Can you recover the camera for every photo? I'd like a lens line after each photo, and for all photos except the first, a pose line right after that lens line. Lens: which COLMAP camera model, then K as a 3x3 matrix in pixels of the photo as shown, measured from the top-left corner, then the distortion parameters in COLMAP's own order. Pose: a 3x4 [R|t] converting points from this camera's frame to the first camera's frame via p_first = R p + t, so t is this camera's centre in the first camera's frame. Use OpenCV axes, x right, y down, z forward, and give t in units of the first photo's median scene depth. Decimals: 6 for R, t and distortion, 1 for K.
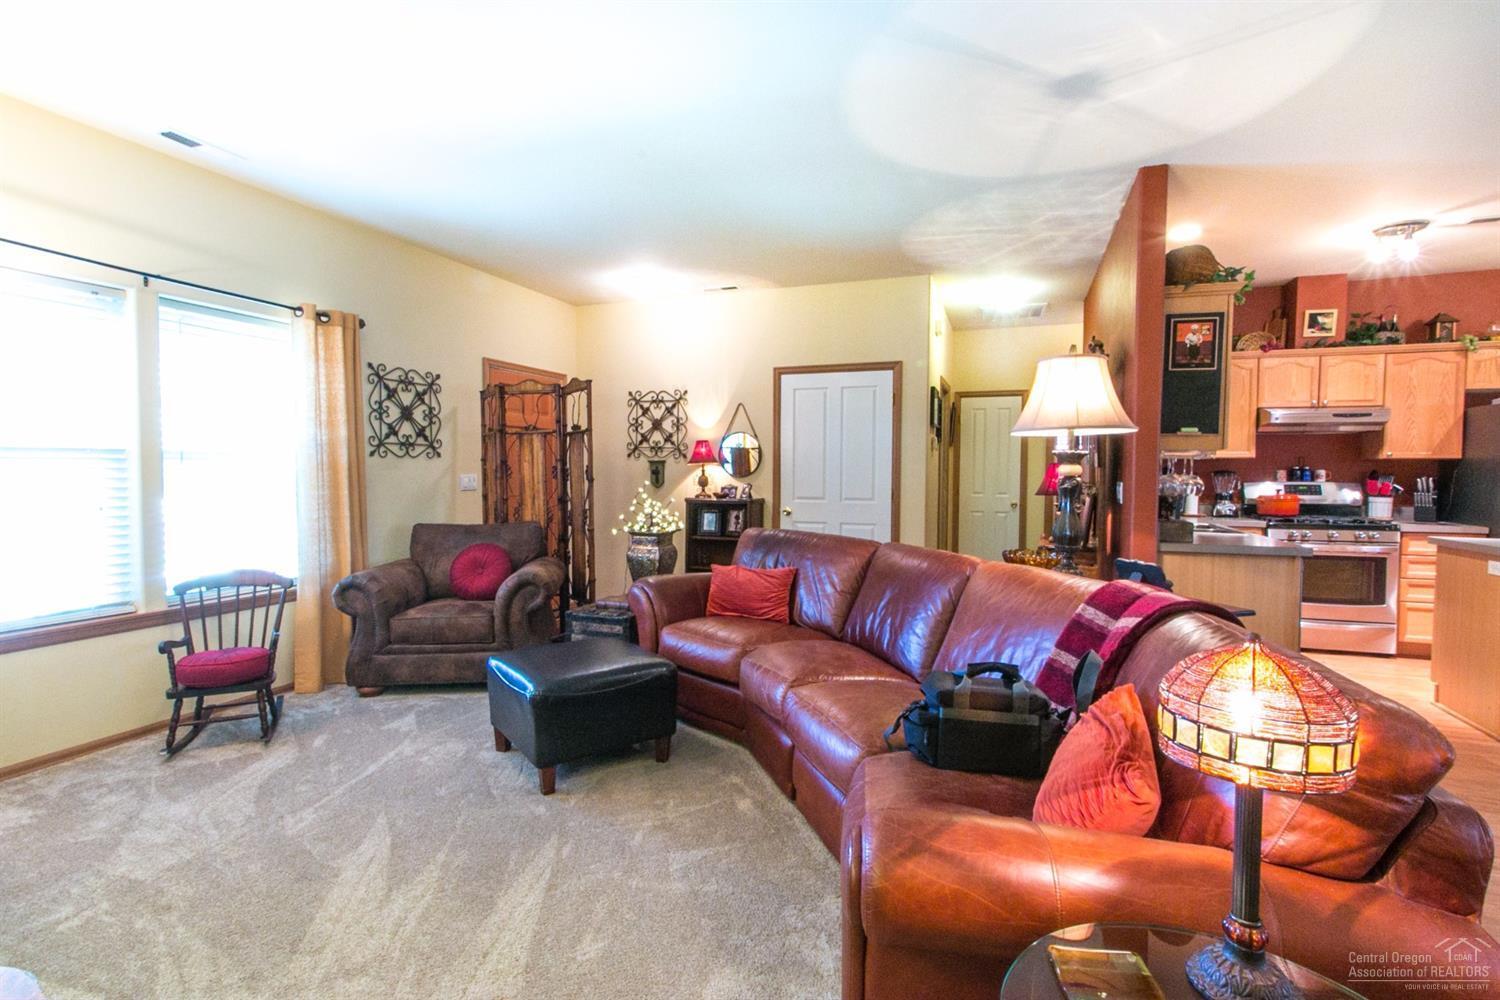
lens RADIAL K [[693.7, 0, 765.6], [0, 693.7, 492.9], [0, 0, 1]] dist [0.000651, 0.000359]
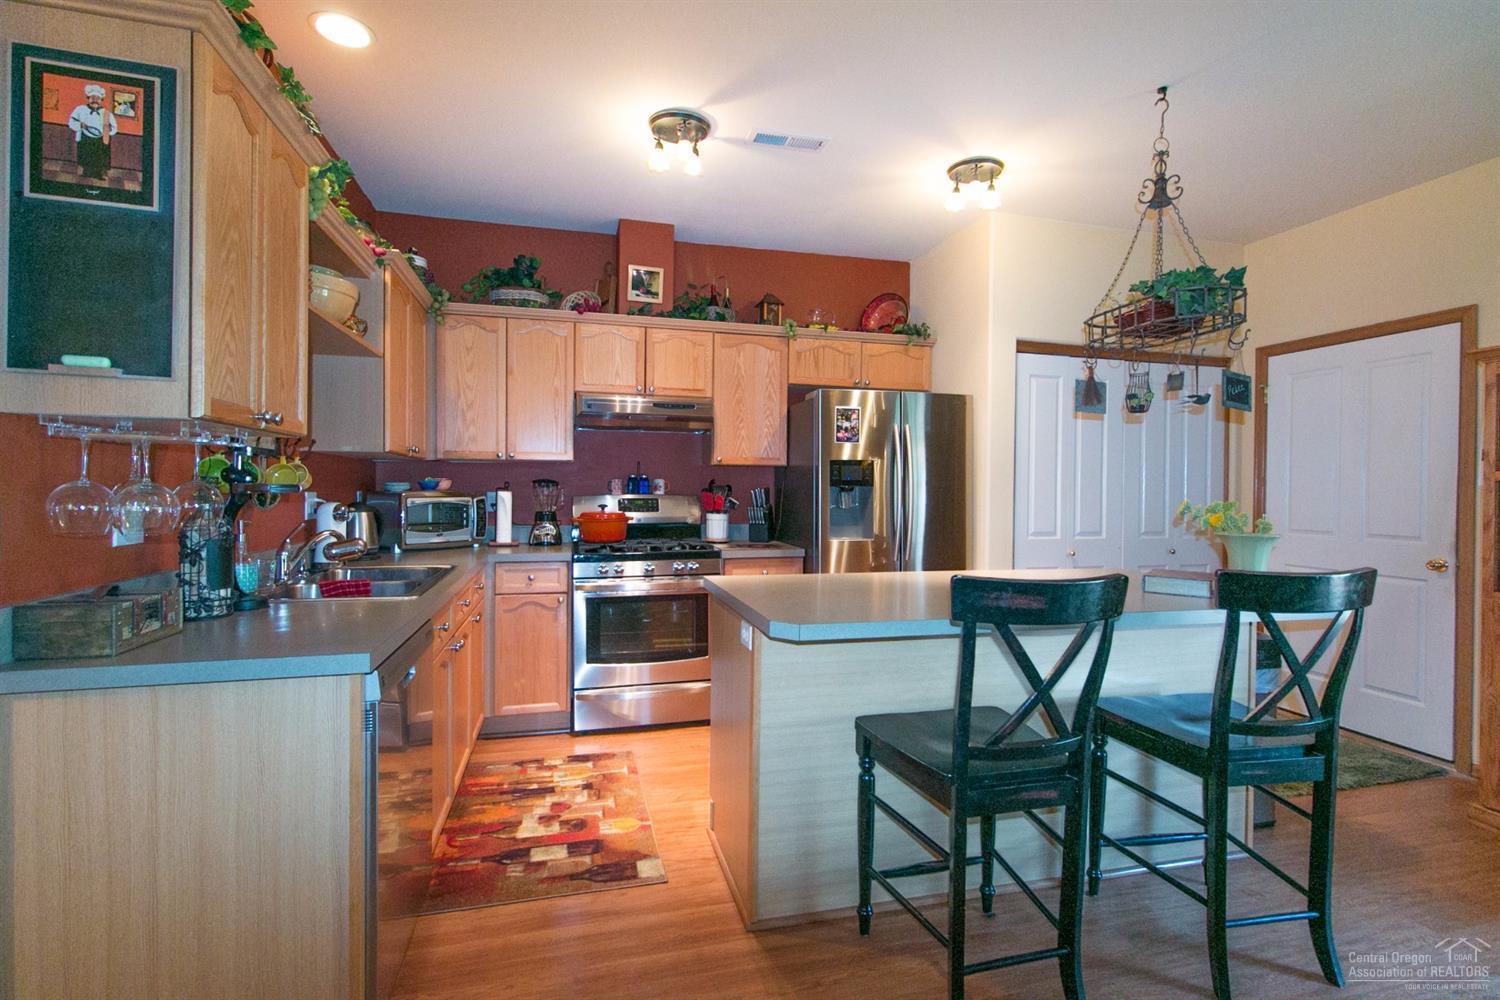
lens RADIAL K [[693.7, 0, 763.2], [0, 693.7, 492.9], [0, 0, 1]] dist [0.000651, 0.000359]
pose [[0.810315, -0.004279, 0.585979, 0.470098], [0.015793, 0.999770, -0.014538, -0.005093], [-0.585782, 0.021035, 0.810196, 0.326994]]
